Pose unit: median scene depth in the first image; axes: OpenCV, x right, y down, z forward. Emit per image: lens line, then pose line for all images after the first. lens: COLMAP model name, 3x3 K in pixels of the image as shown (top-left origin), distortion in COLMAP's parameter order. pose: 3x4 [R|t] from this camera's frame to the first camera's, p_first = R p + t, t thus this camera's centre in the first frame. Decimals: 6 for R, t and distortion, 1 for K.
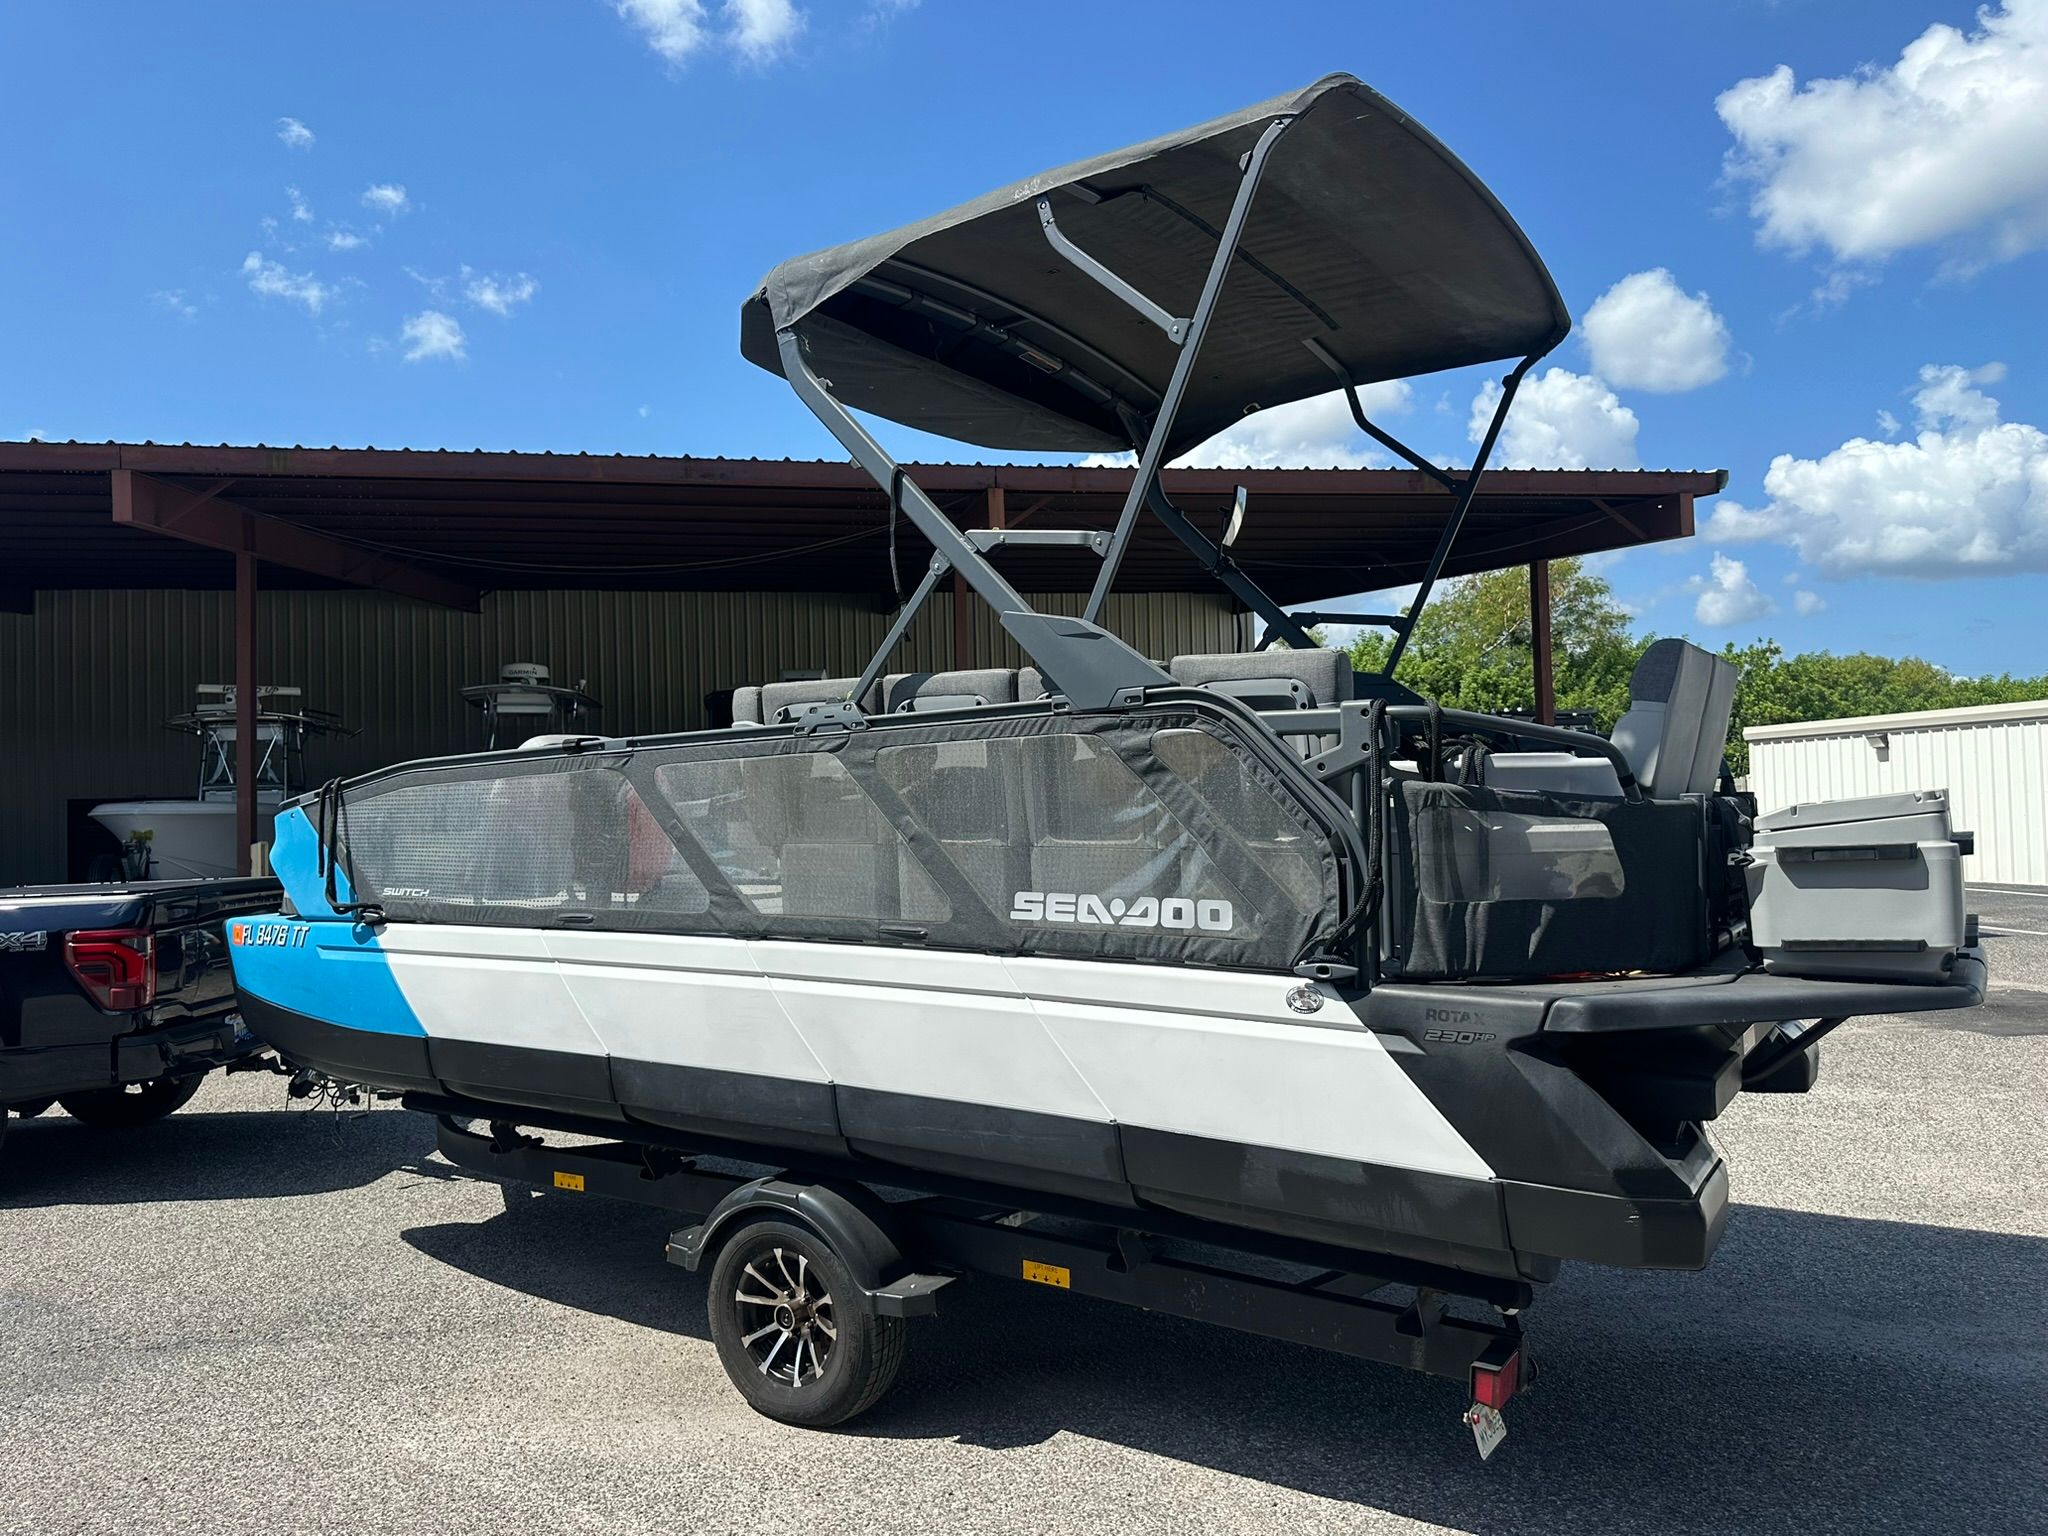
lens RADIAL K [[1425.3, 0, 1024.0], [0, 1425.3, 768.0], [0, 0, 1]] dist [0.121267, -0.203530]
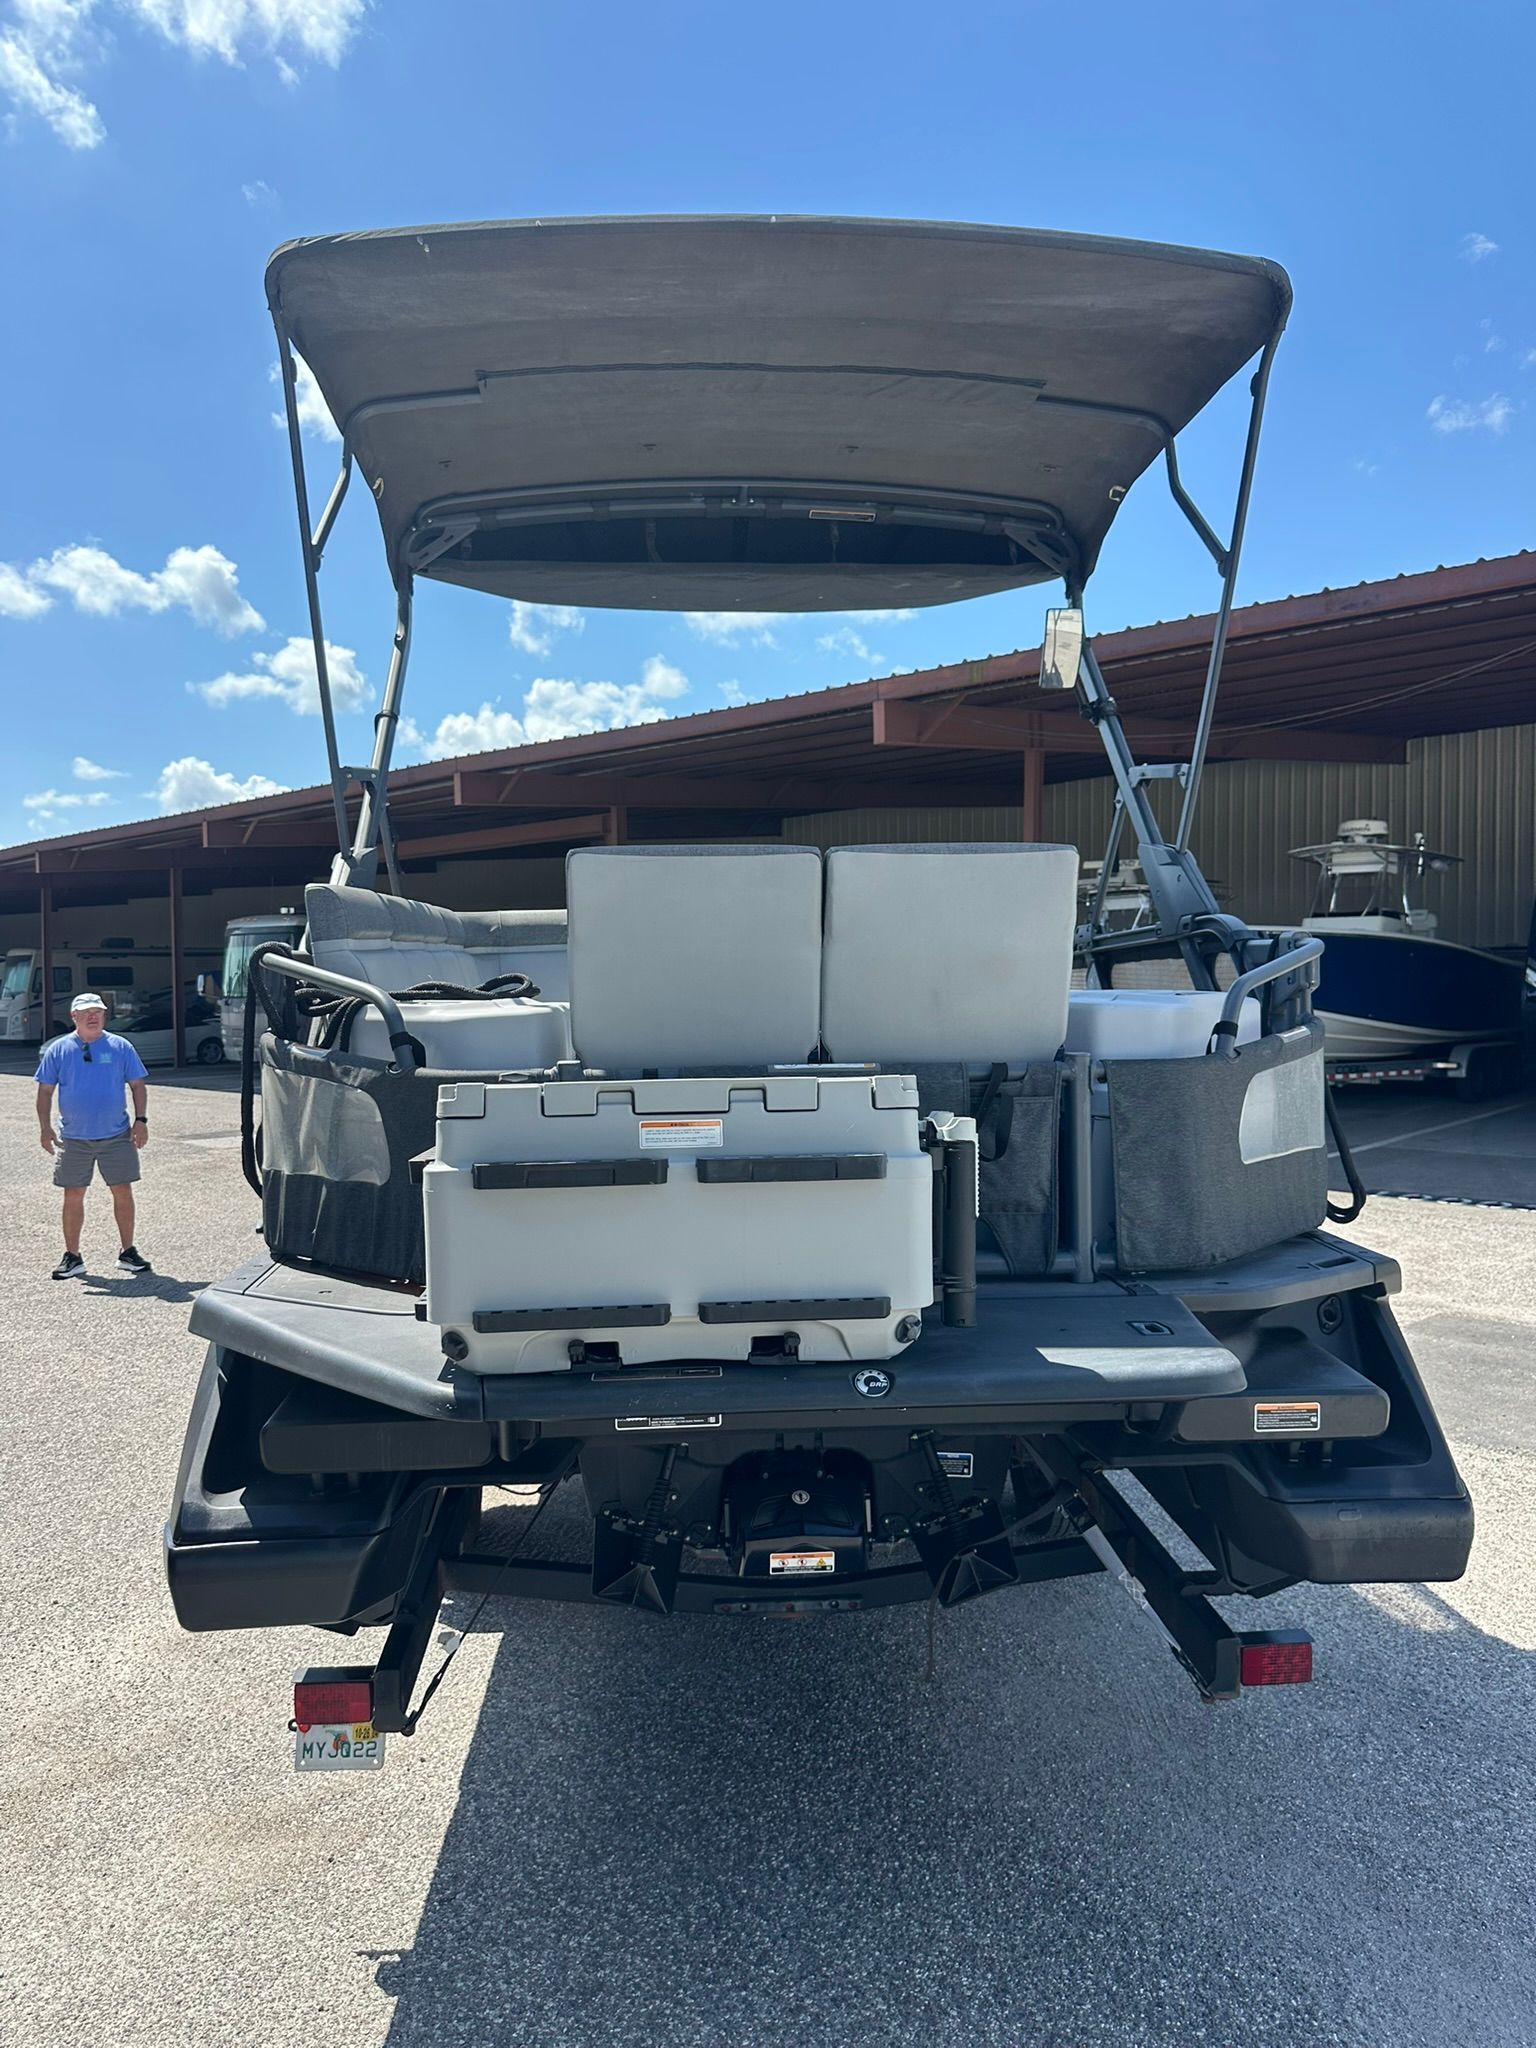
lens RADIAL K [[1425.3, 0, 765.7], [0, 1425.3, 1063.7], [0, 0, 1]] dist [0.121267, -0.203530]
pose [[0.591497, 0.063145, -0.803831, 0.981521], [0.020167, 0.995458, 0.093038, -0.048259], [0.806055, -0.071242, 0.587537, 0.581895]]
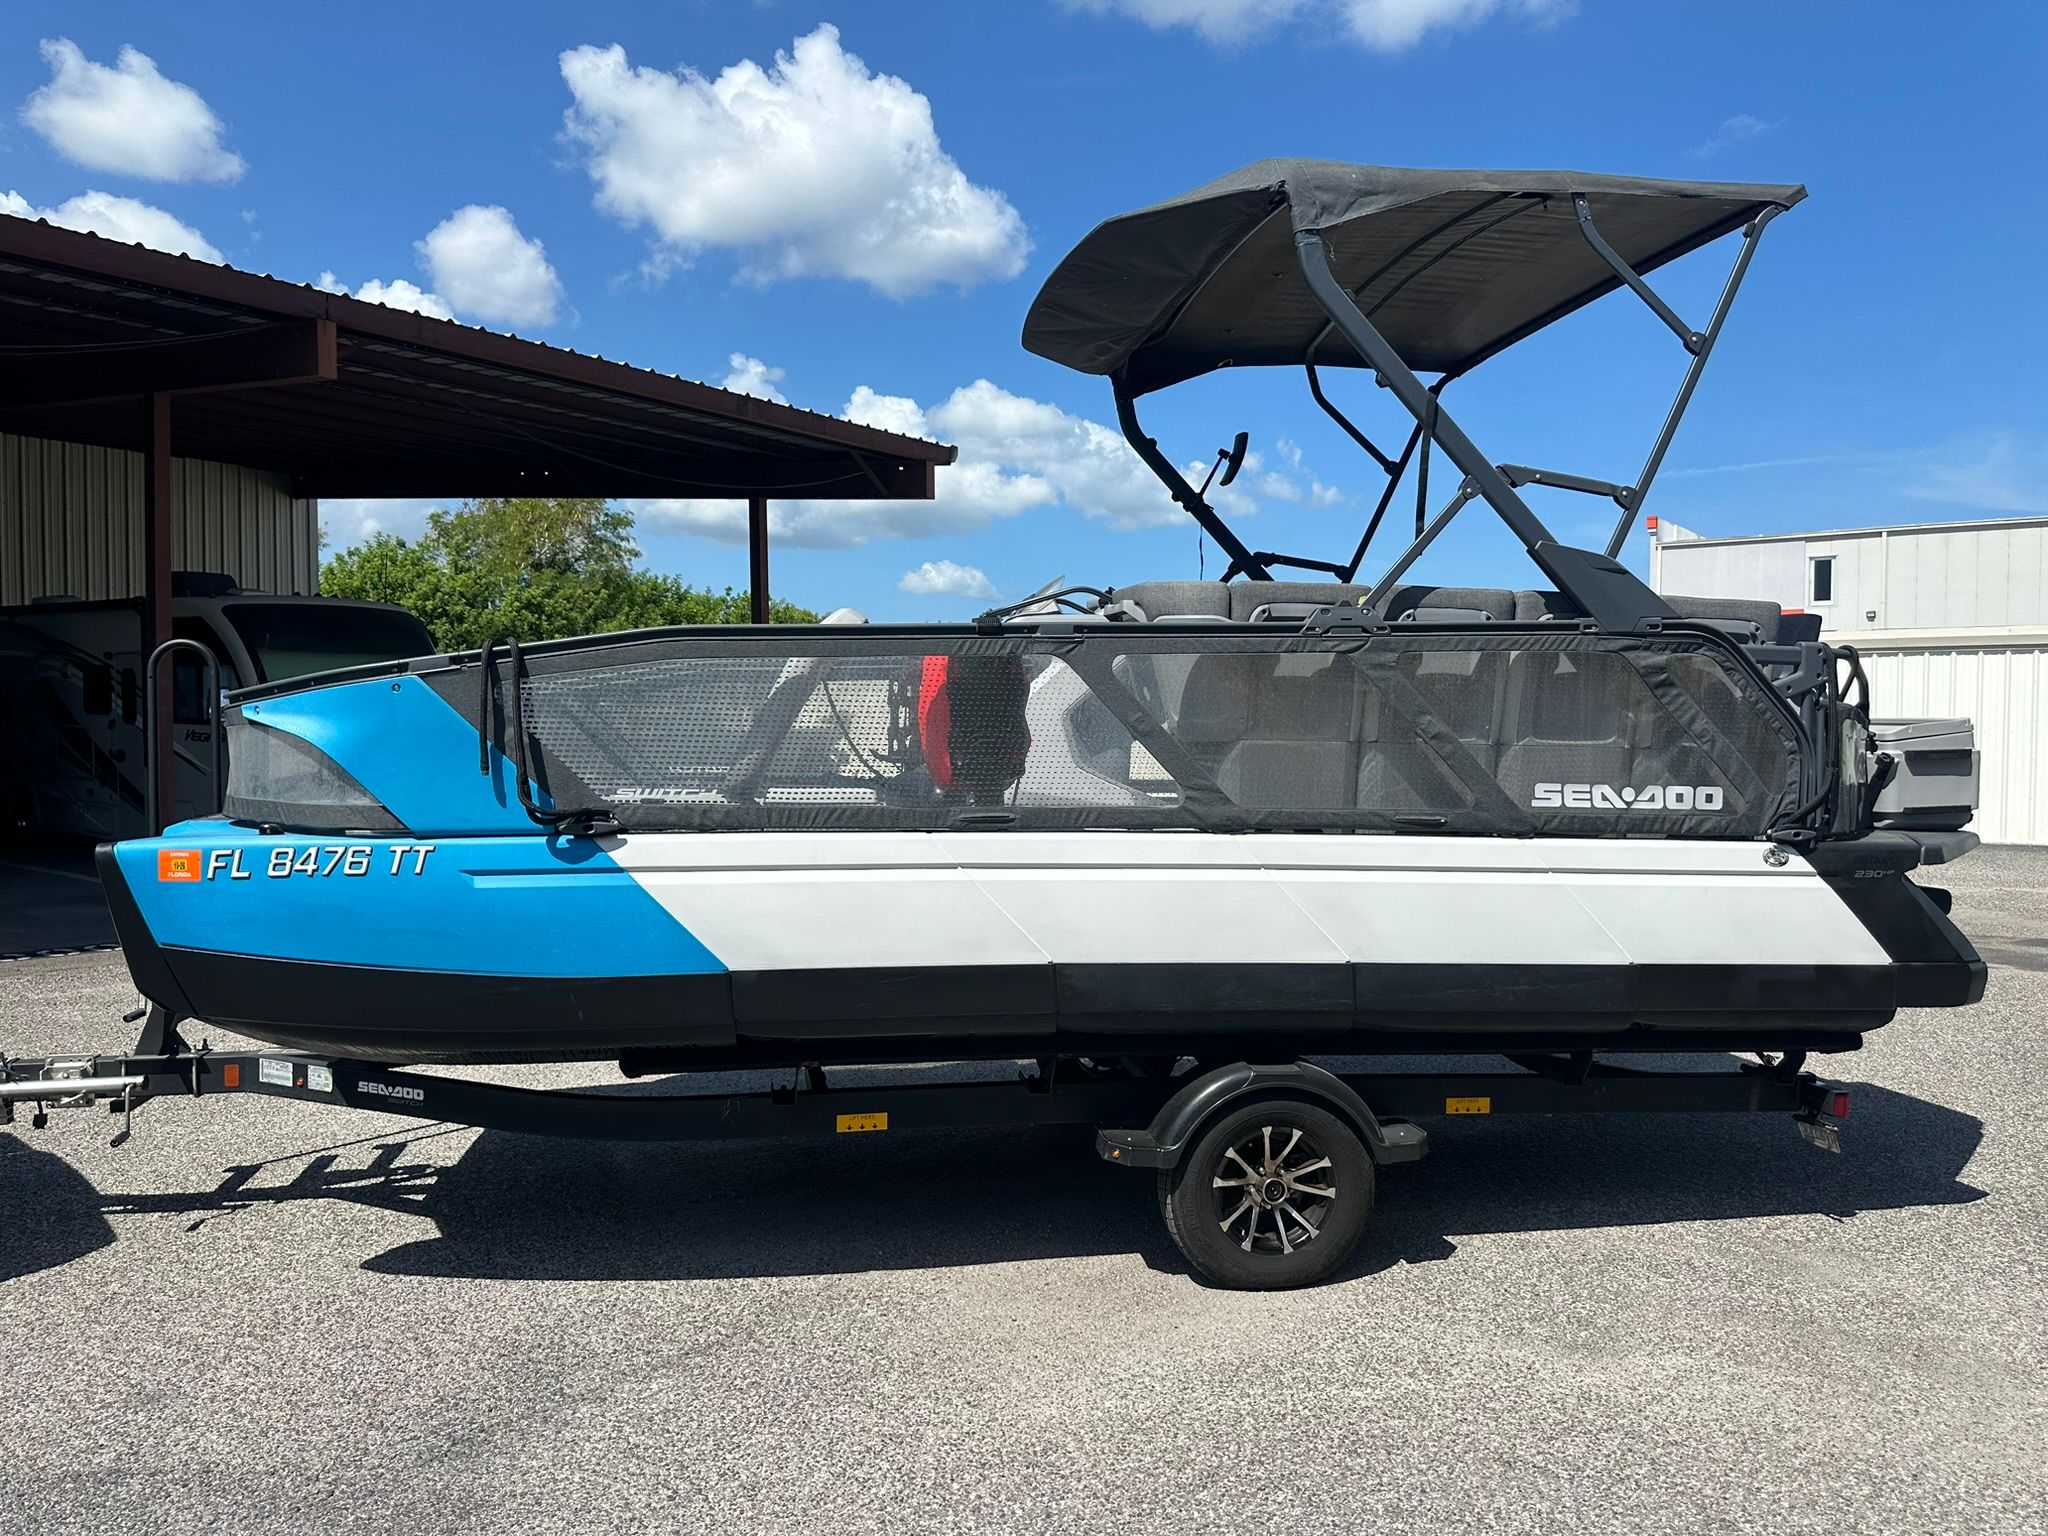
lens RADIAL K [[1425.3, 0, 1024.0], [0, 1425.3, 768.0], [0, 0, 1]] dist [0.121267, -0.203530]
pose [[0.732599, 0.006877, 0.680626, -1.060744], [-0.042133, 0.998490, 0.035262, 0.047468], [-0.679355, -0.054510, 0.731782, 0.394829]]
